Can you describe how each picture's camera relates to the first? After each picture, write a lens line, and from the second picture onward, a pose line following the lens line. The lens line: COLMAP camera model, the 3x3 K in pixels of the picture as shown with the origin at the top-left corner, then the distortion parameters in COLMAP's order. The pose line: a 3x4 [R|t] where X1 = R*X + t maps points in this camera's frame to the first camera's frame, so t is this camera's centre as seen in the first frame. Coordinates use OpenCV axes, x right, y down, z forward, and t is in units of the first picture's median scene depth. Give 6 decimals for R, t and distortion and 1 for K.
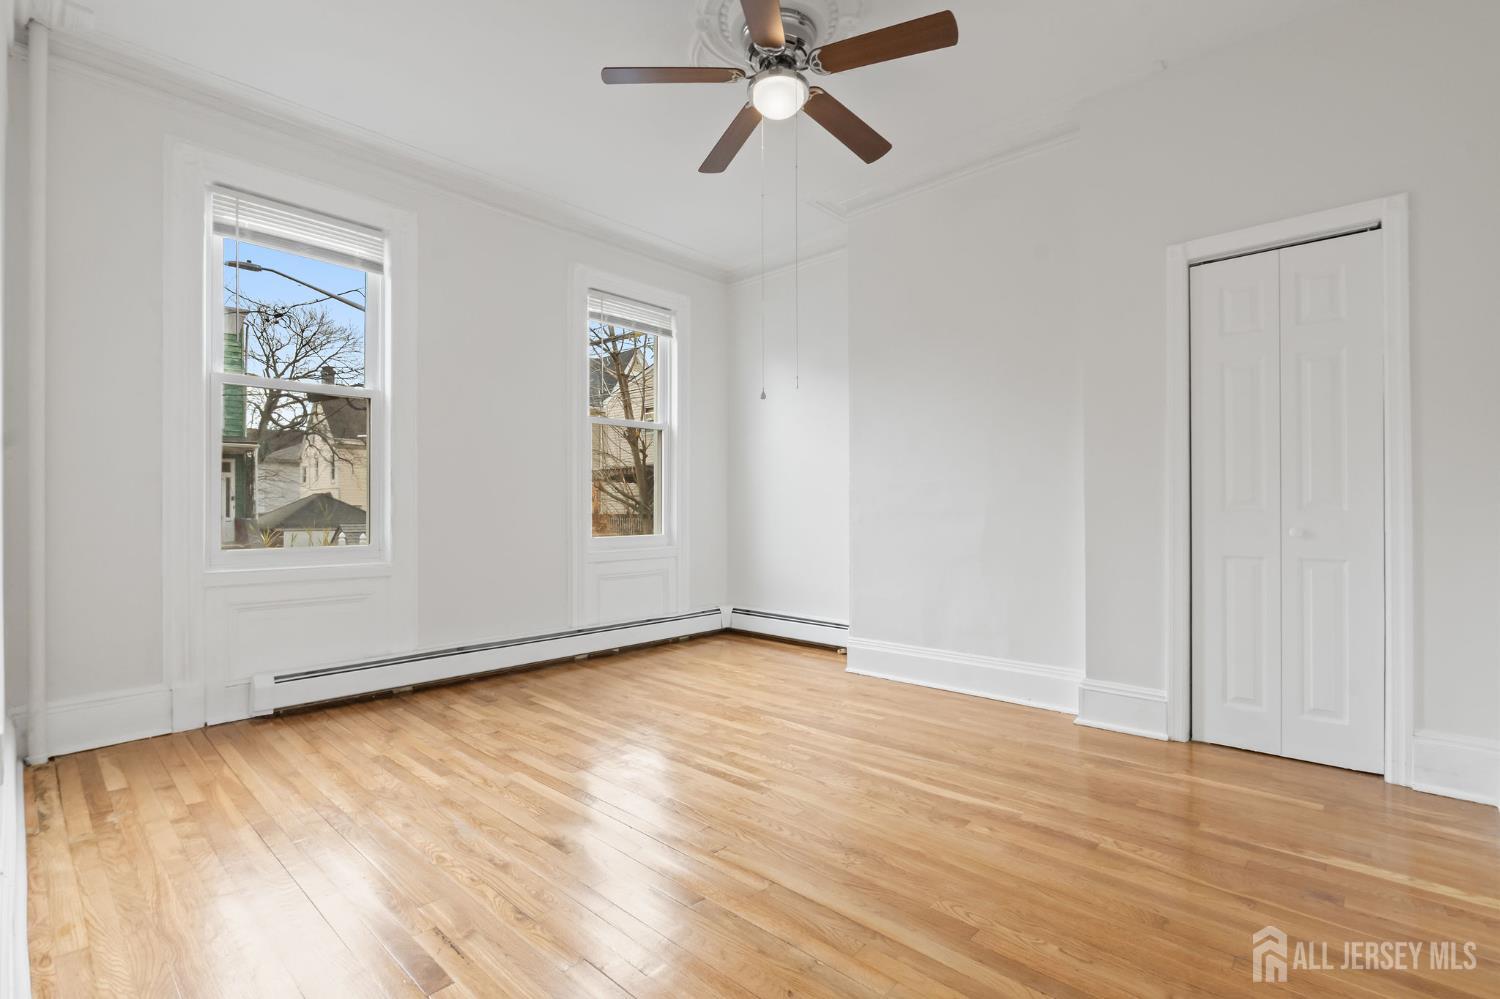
lens RADIAL K [[700.9, 0, 735.9], [0, 700.9, 491.3], [0, 0, 1]] dist [-0.010968, 0.003414]
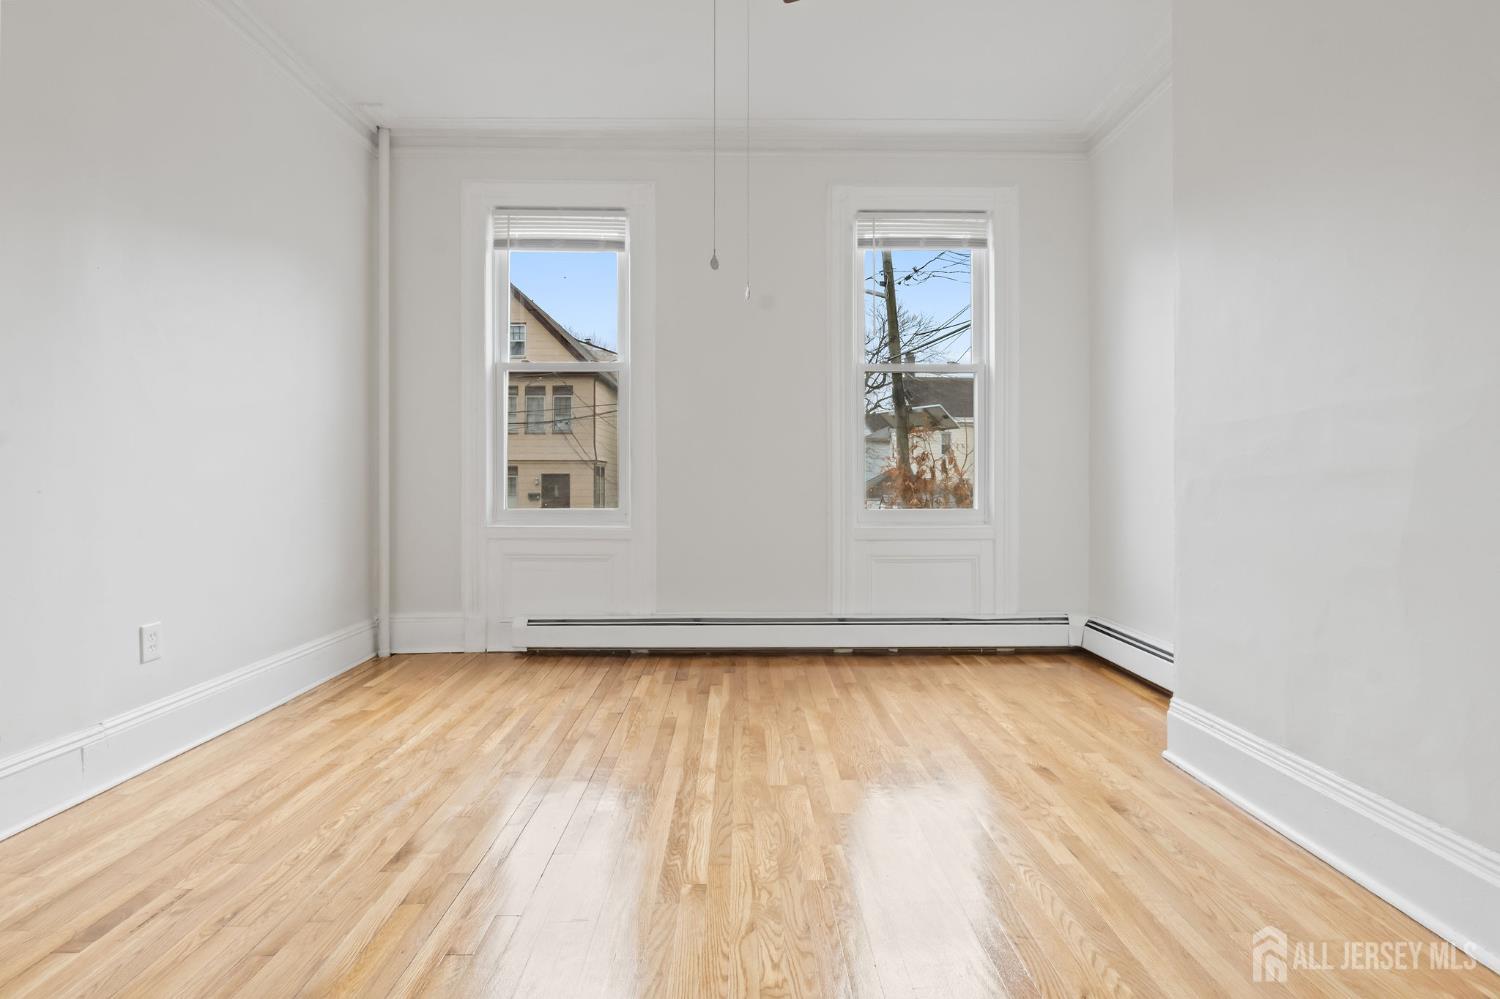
lens RADIAL K [[700.9, 0, 757.1], [0, 700.9, 477.4], [0, 0, 1]] dist [-0.010968, 0.003414]
pose [[0.690742, 0.000287, -0.723101, 0.451467], [0.016371, 0.999737, 0.016035, 0.015779], [0.722916, -0.022914, 0.690556, 0.480149]]
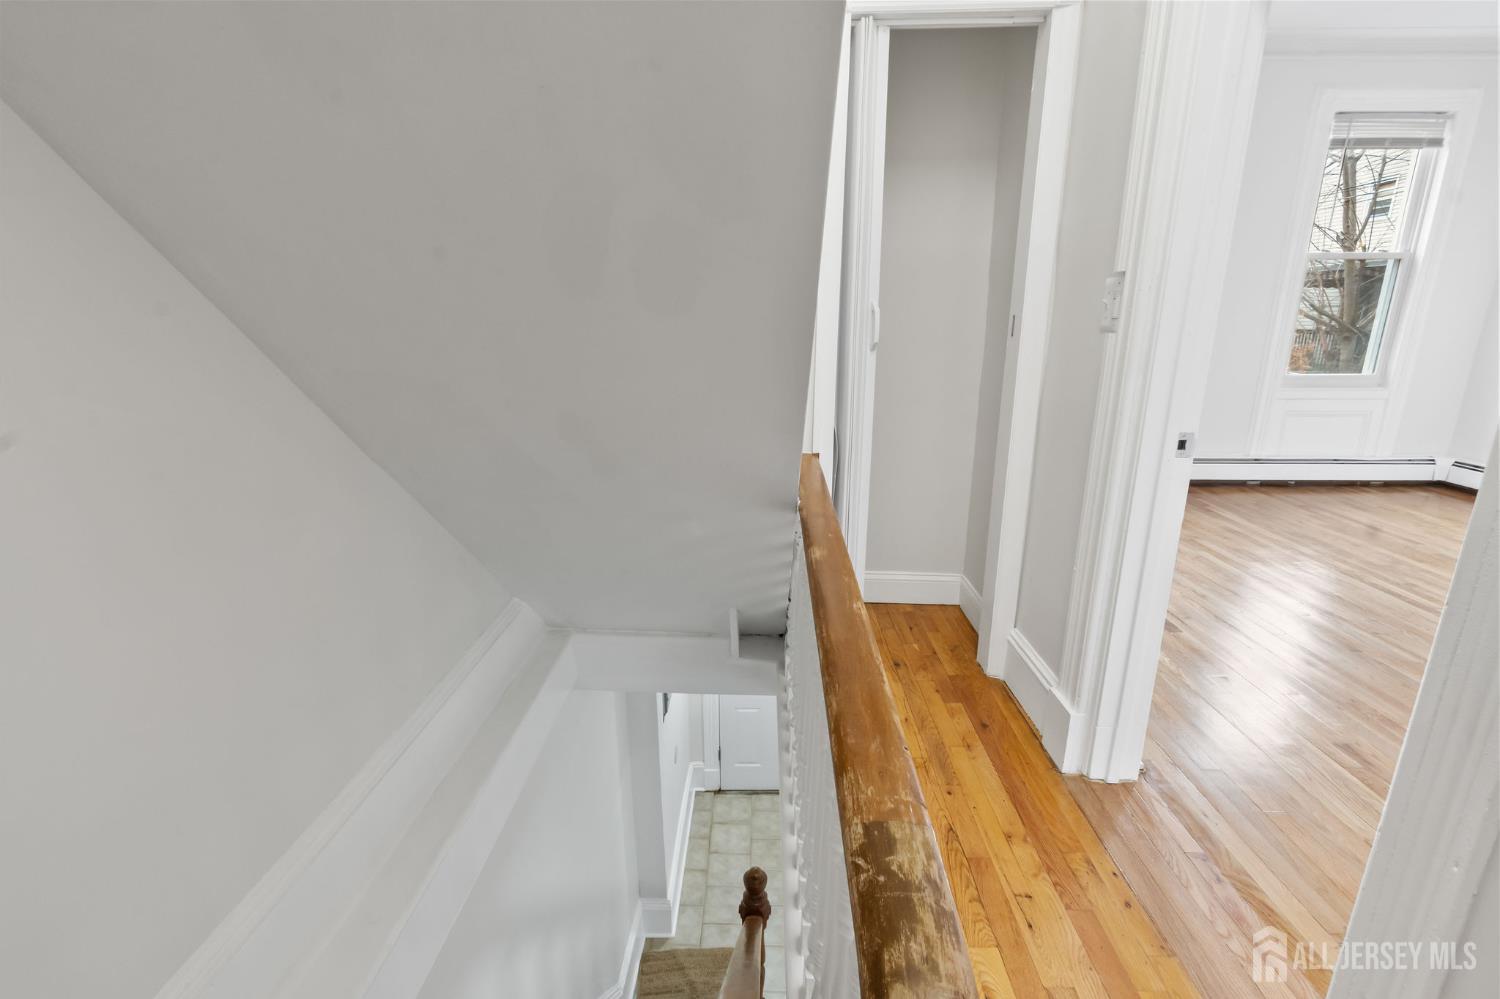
lens RADIAL K [[700.9, 0, 741.0], [0, 700.9, 506.0], [0, 0, 1]] dist [-0.010968, 0.003414]
pose [[0.681068, 0.199596, -0.704491, 0.020401], [0.014529, 0.958257, 0.285539, -0.082931], [0.732076, -0.204707, 0.649738, -0.474211]]
